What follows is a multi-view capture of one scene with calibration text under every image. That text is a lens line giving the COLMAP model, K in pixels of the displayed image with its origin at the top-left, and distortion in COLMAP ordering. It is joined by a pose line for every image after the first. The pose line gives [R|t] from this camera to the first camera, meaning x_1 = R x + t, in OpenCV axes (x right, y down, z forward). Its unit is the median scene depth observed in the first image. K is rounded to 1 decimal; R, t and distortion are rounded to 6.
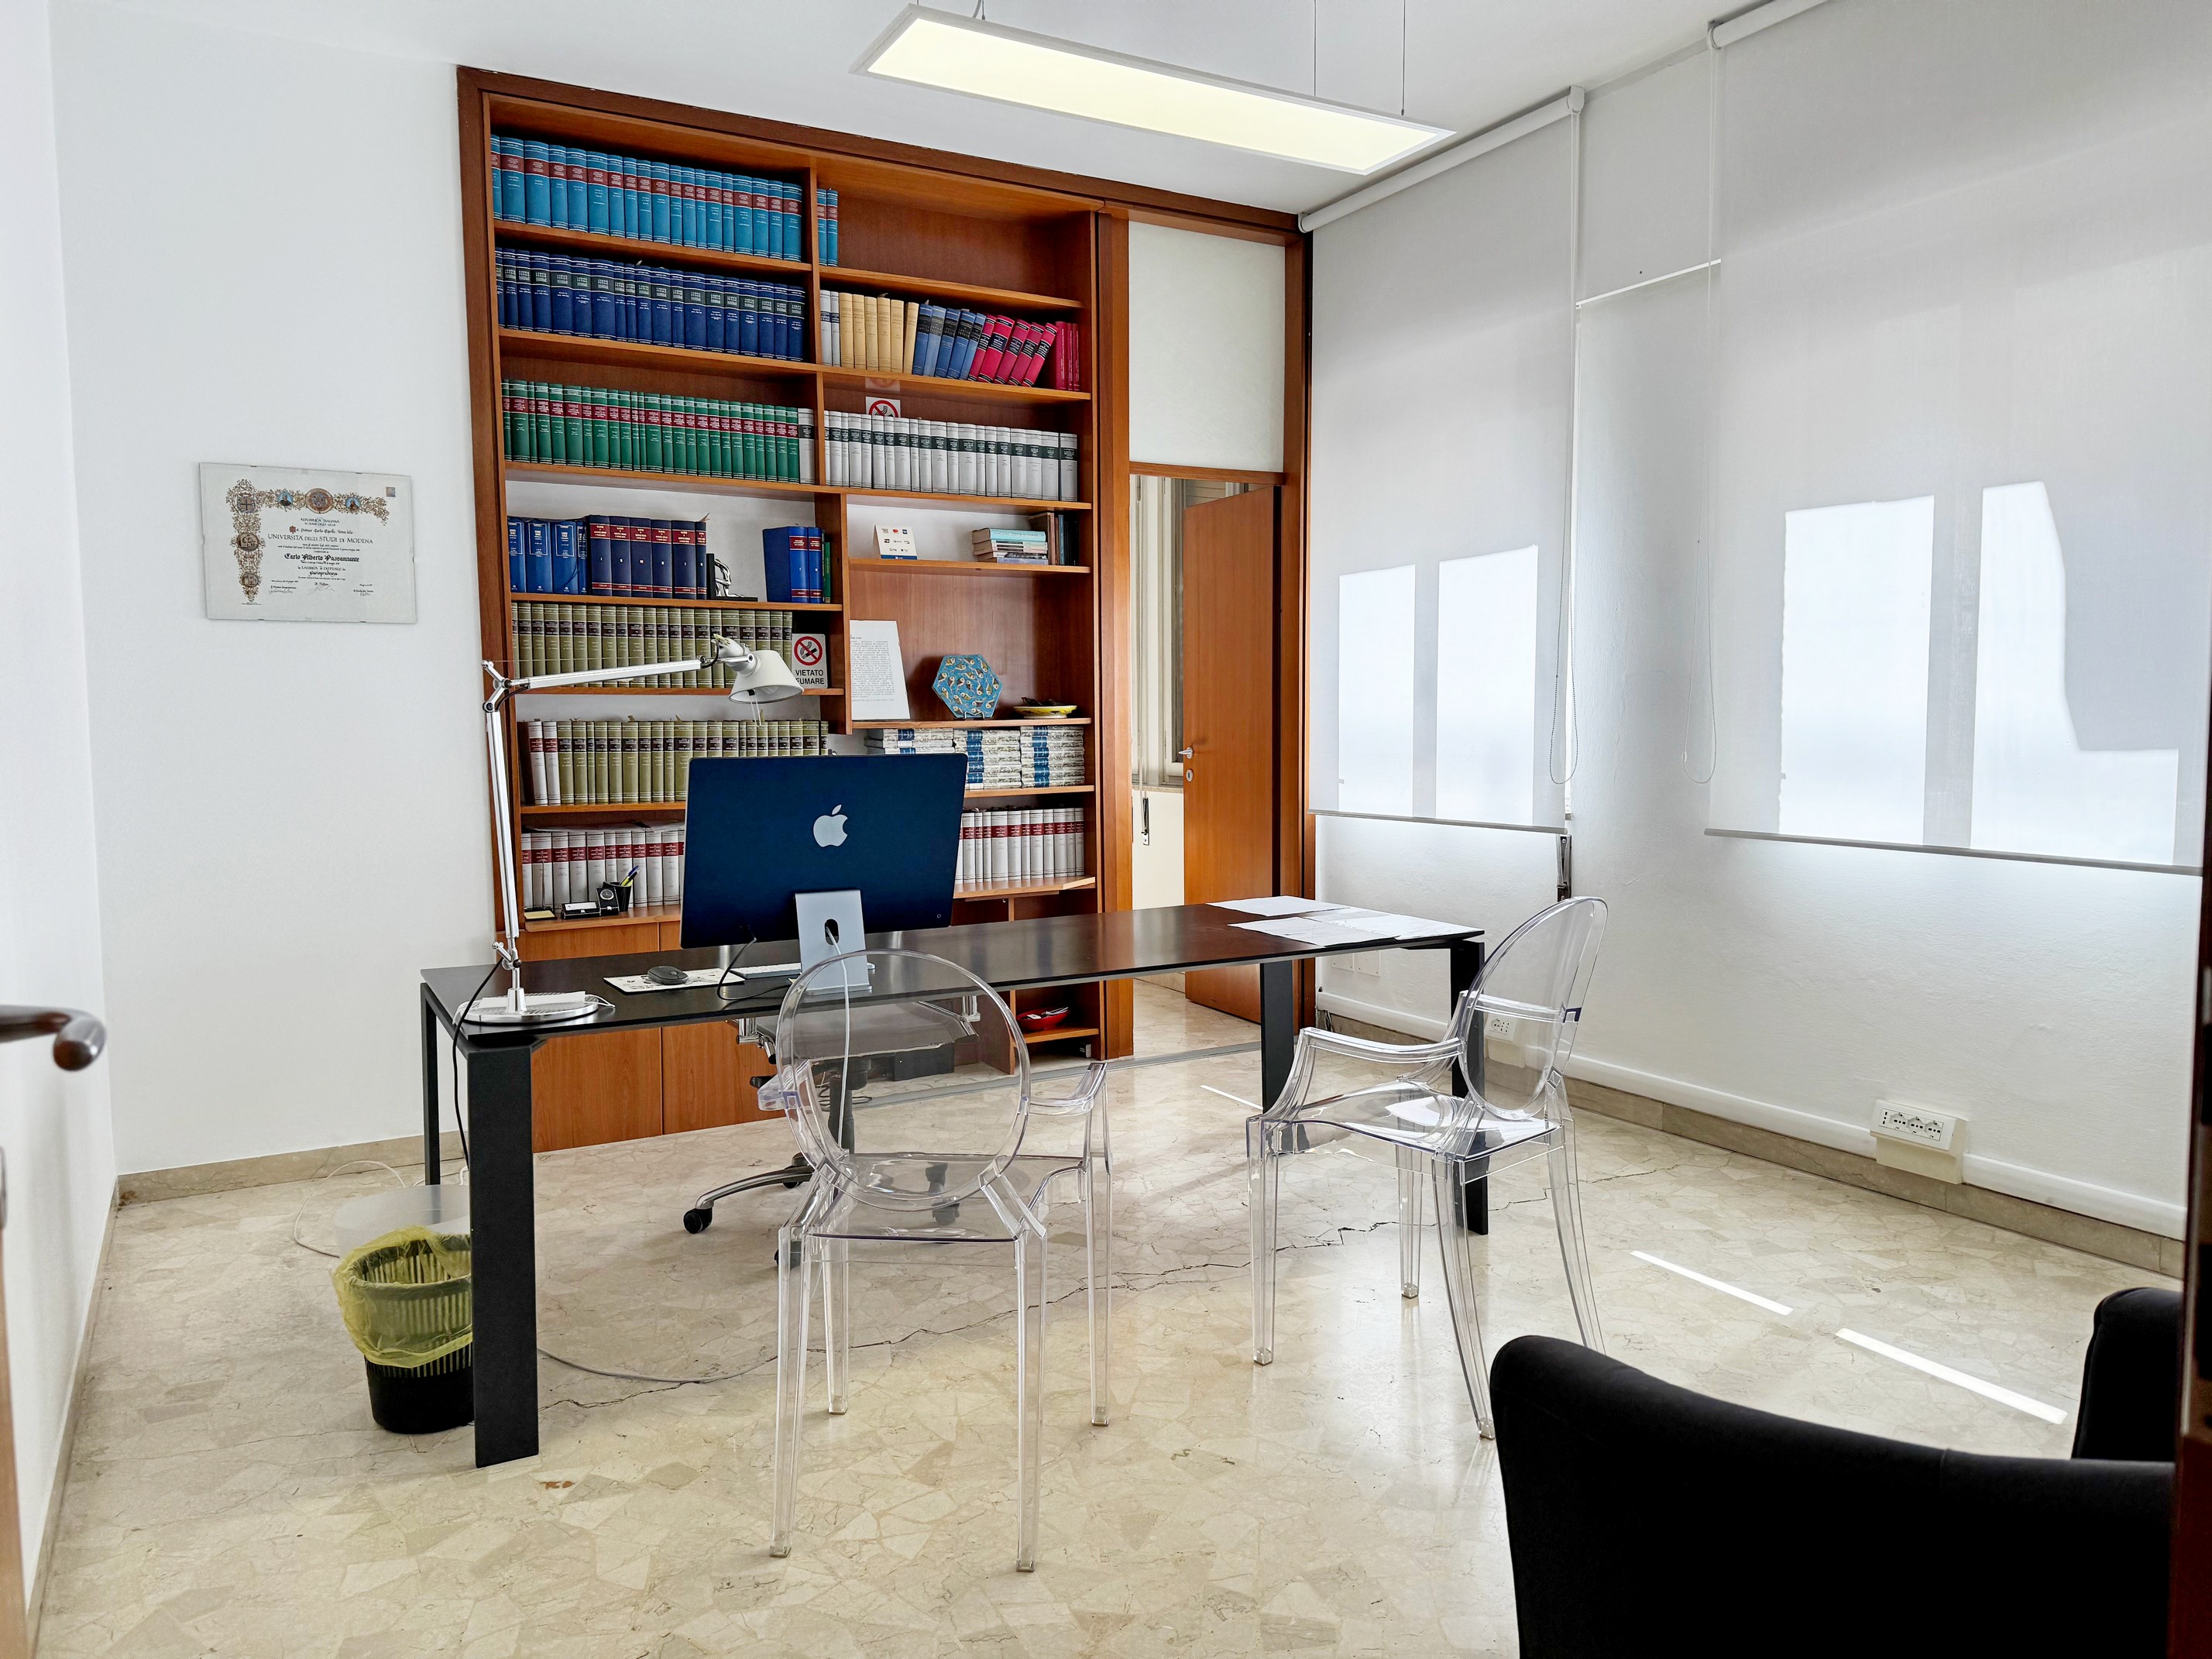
lens RADIAL K [[1564.4, 0, 1105.7], [0, 1564.4, 830.5], [0, 0, 1]] dist [0.000056, -0.001183]
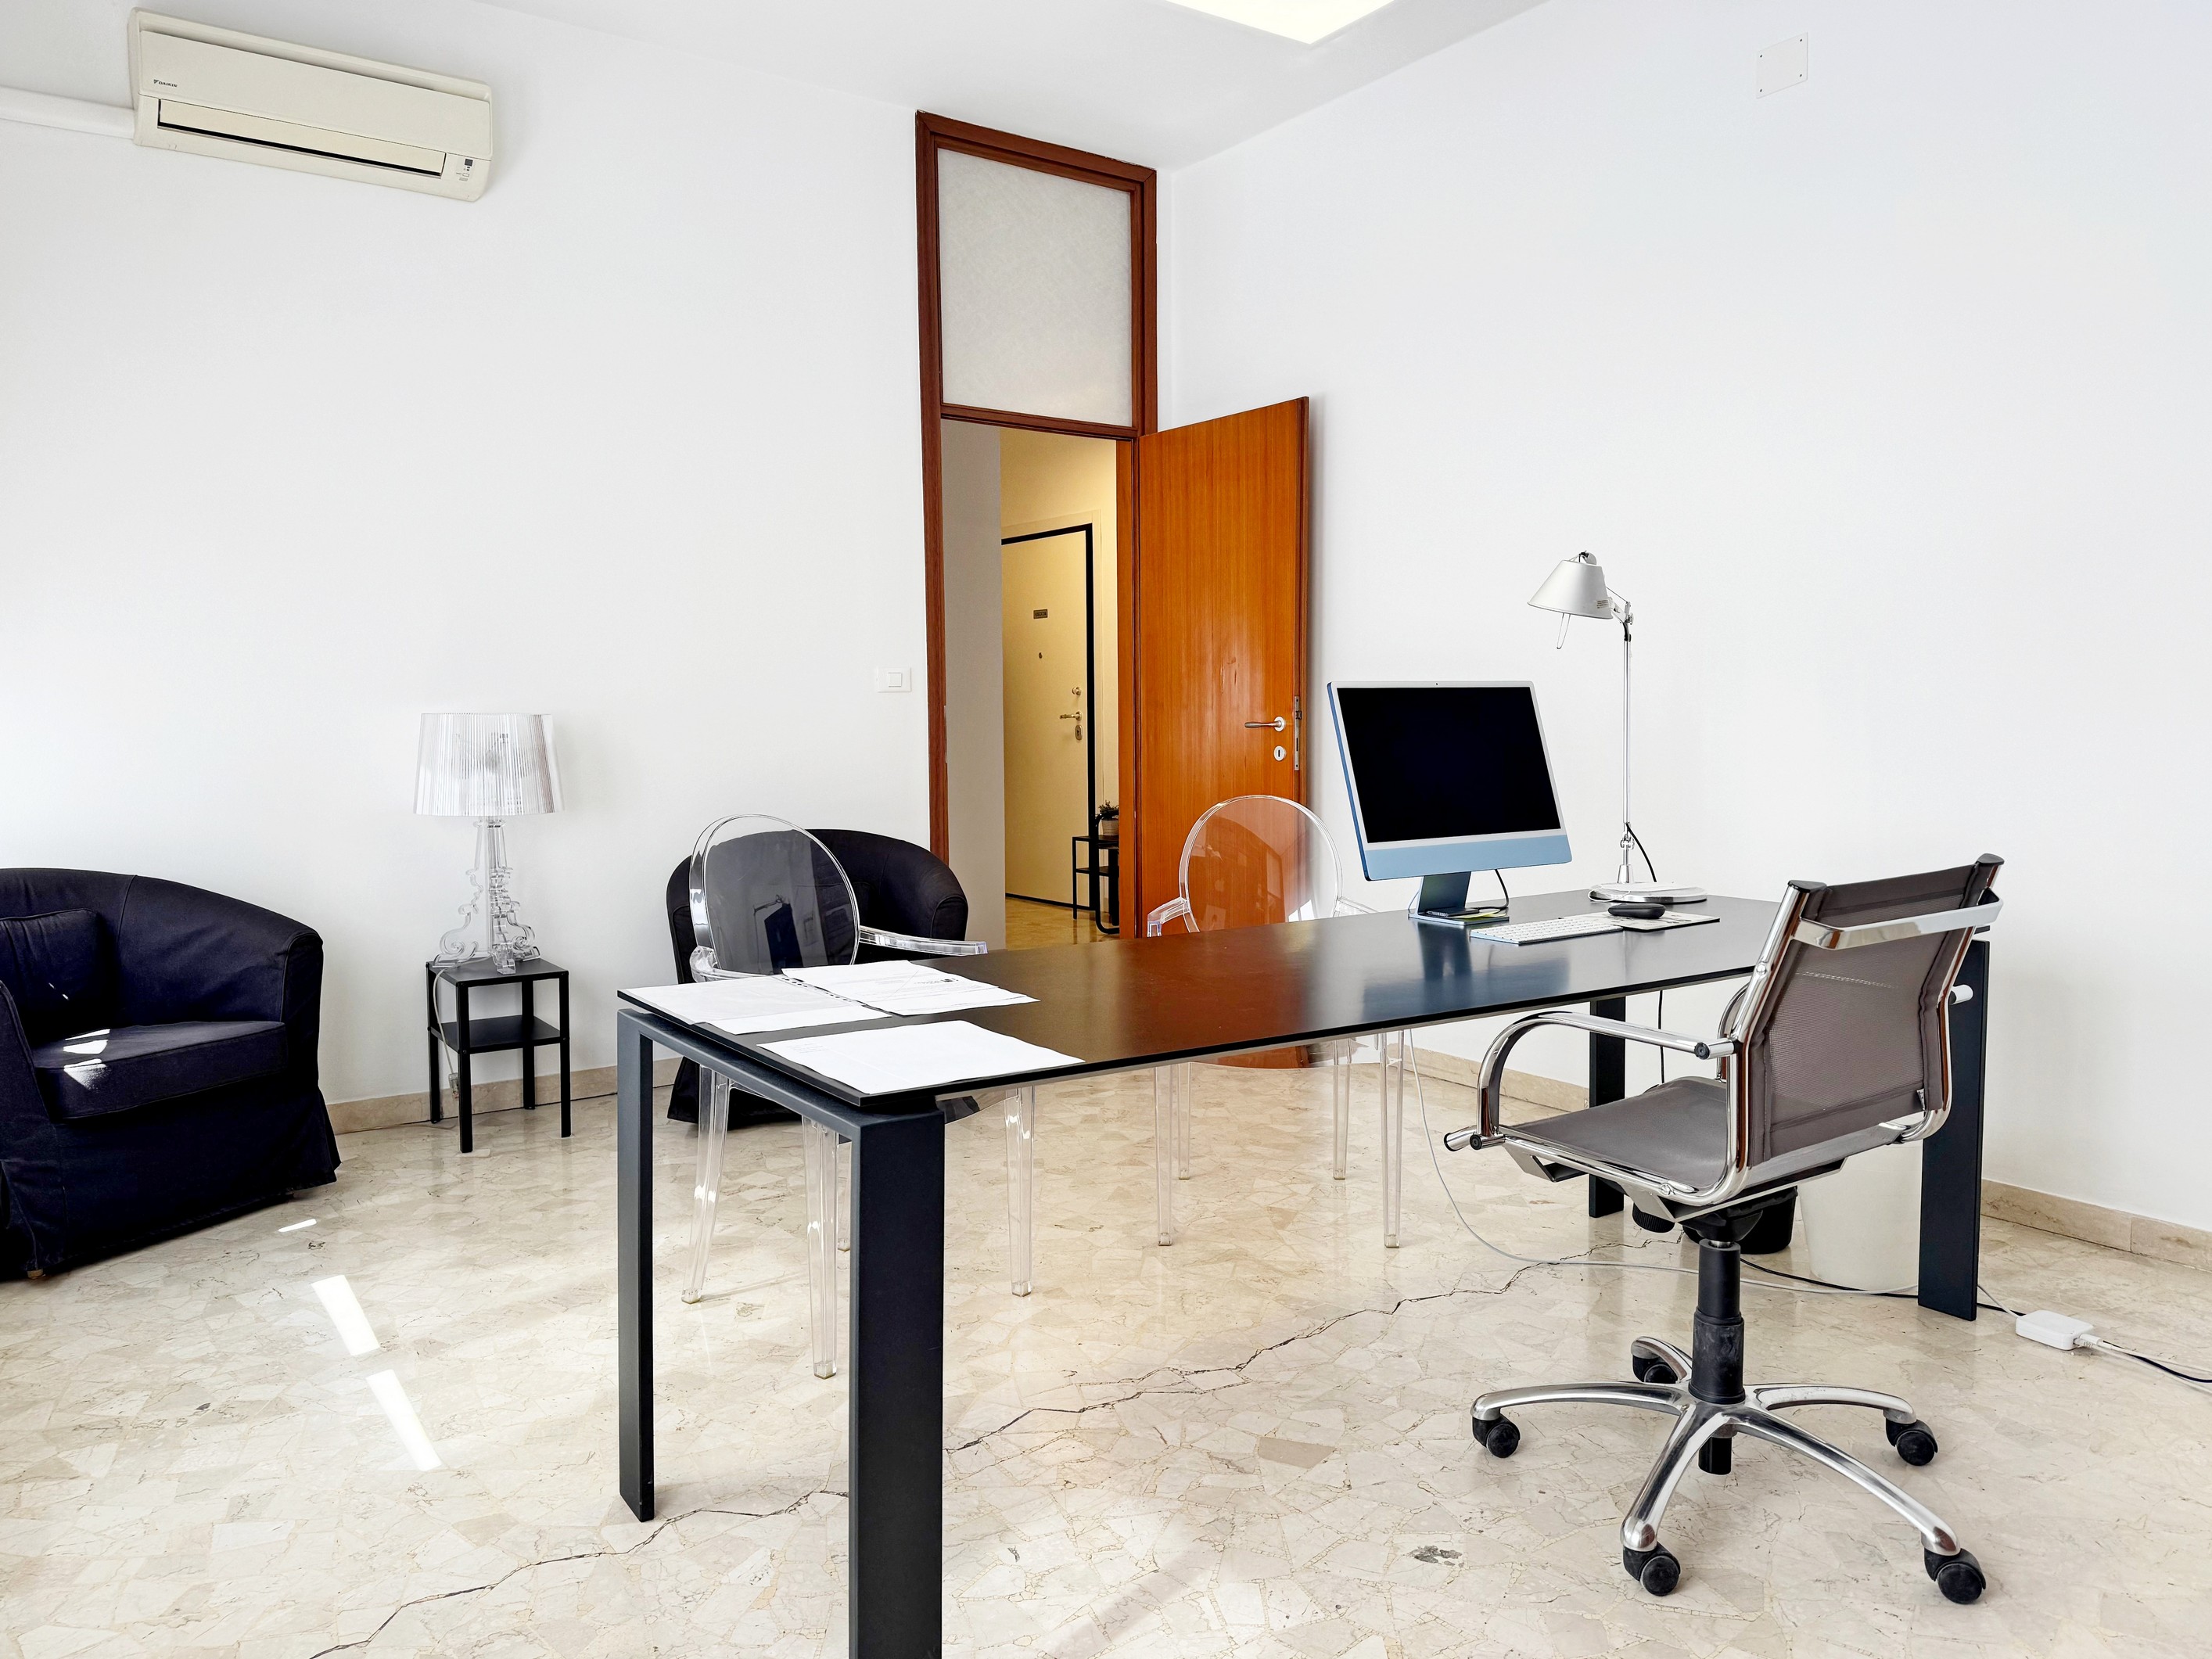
lens RADIAL K [[1564.4, 0, 1105.3], [0, 1564.4, 825.1], [0, 0, 1]] dist [0.000056, -0.001183]
pose [[-0.995355, 0.023100, -0.093458, 0.128297], [0.008655, 0.988326, 0.152107, -0.104847], [0.095880, 0.150592, -0.983936, 1.859110]]
